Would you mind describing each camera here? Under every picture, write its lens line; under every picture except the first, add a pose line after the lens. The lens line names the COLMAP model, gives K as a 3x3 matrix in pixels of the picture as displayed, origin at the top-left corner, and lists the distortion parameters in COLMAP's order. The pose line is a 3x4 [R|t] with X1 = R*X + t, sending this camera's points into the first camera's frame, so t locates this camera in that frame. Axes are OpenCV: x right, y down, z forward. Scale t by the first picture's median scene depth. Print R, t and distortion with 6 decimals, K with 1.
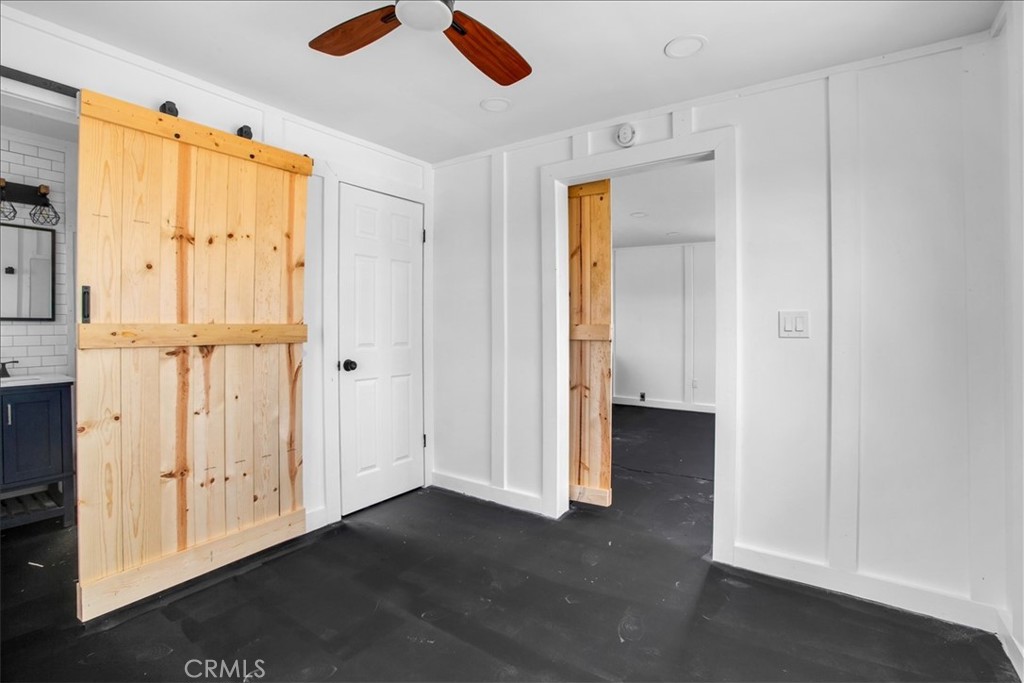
lens RADIAL K [[486.6, 0, 509.3], [0, 486.6, 333.1], [0, 0, 1]] dist [-0.002117, 0.002050]
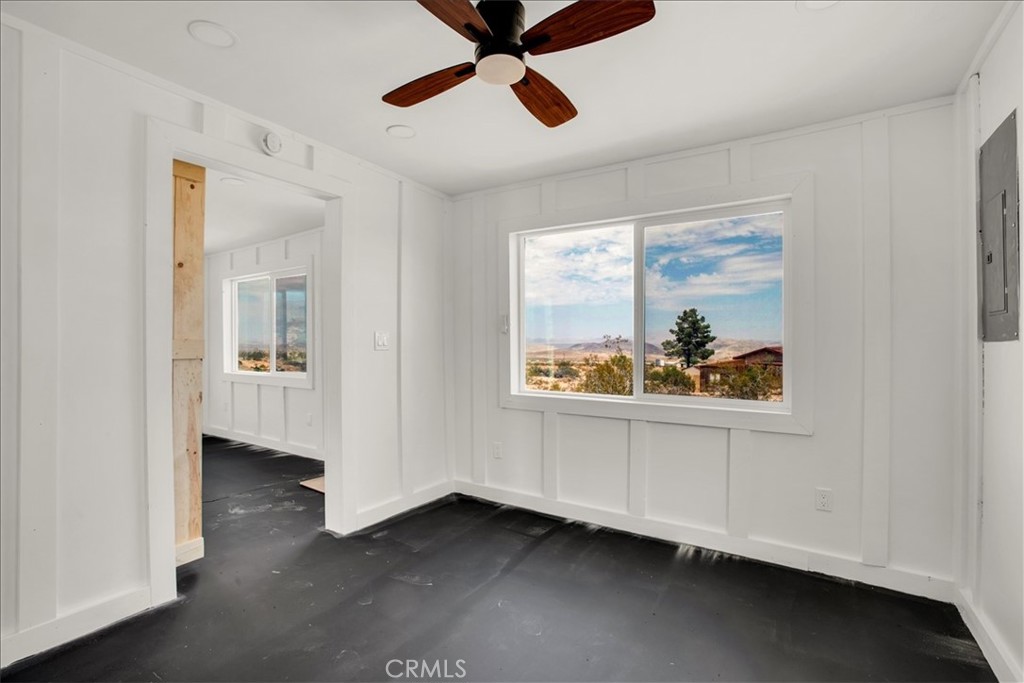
lens RADIAL K [[486.6, 0, 502.5], [0, 486.6, 341.6], [0, 0, 1]] dist [-0.002117, 0.002050]
pose [[0.000003, -0.002924, 0.999996, -0.641353], [0.008708, 0.999958, 0.002923, -0.012674], [-0.999962, 0.008708, 0.000028, 0.484469]]
